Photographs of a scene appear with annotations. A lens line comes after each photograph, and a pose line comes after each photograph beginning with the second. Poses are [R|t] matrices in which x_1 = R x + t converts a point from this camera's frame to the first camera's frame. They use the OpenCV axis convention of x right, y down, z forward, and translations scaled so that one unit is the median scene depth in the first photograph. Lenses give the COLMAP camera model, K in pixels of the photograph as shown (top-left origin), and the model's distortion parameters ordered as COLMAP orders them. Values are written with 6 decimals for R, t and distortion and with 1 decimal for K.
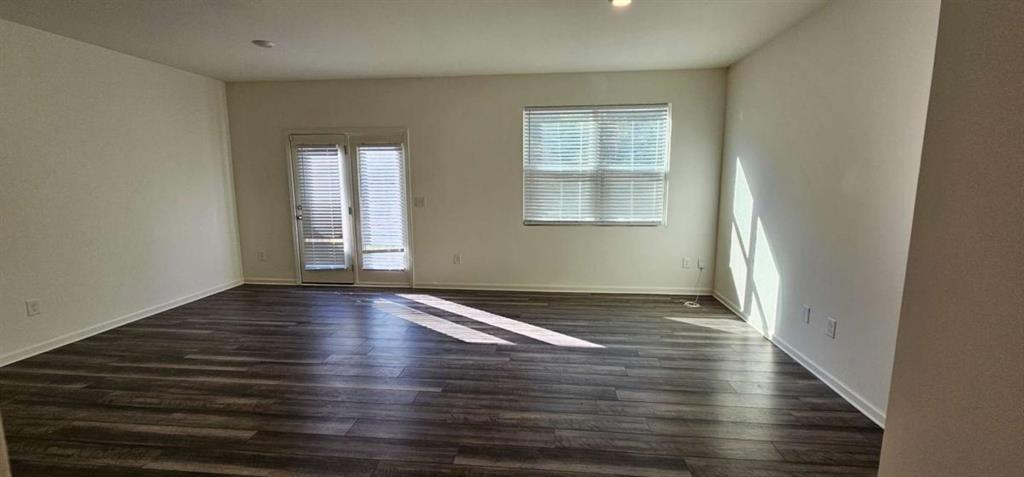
lens RADIAL K [[420.3, 0, 516.3], [0, 420.3, 238.2], [0, 0, 1]] dist [0.000069, 0.000000]
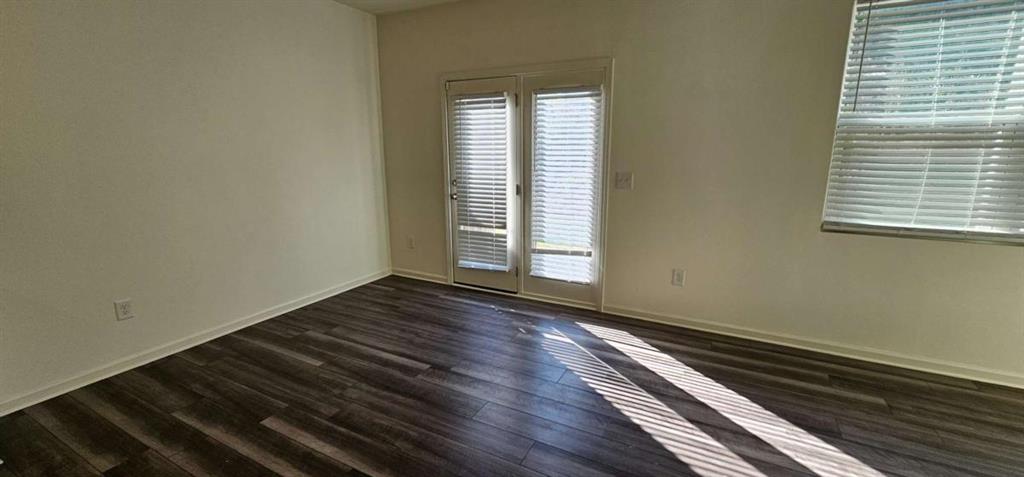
lens RADIAL K [[420.3, 0, 516.3], [0, 420.3, 238.2], [0, 0, 1]] dist [0.000069, 0.000000]
pose [[0.927706, 0.080630, -0.364500, -0.146224], [-0.056171, 0.995430, 0.077233, -0.041321], [0.369062, -0.051175, 0.927995, 0.369382]]
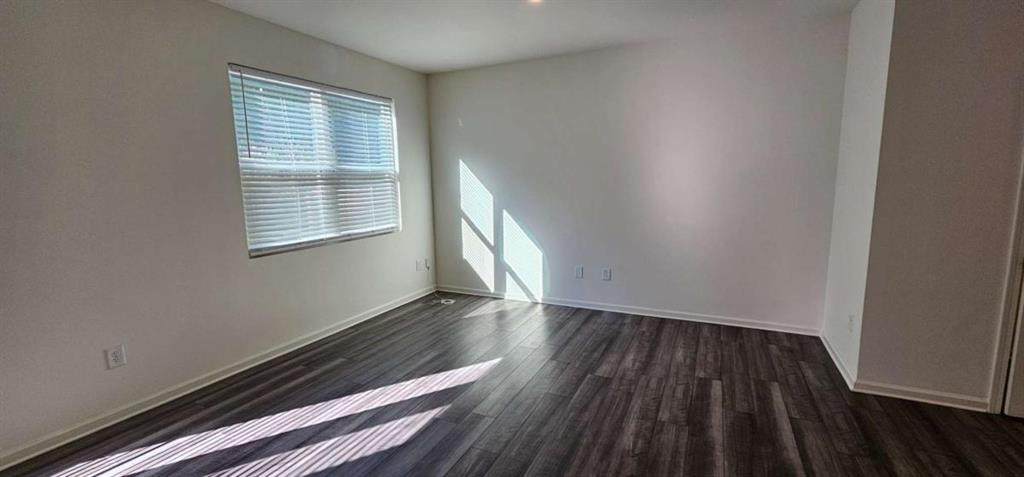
lens RADIAL K [[420.3, 0, 516.3], [0, 420.3, 238.2], [0, 0, 1]] dist [0.000069, 0.000000]
pose [[0.336799, -0.135729, 0.931742, -0.420721], [0.154255, 0.984140, 0.087603, -0.053743], [-0.928855, 0.114222, 0.352394, 0.423810]]
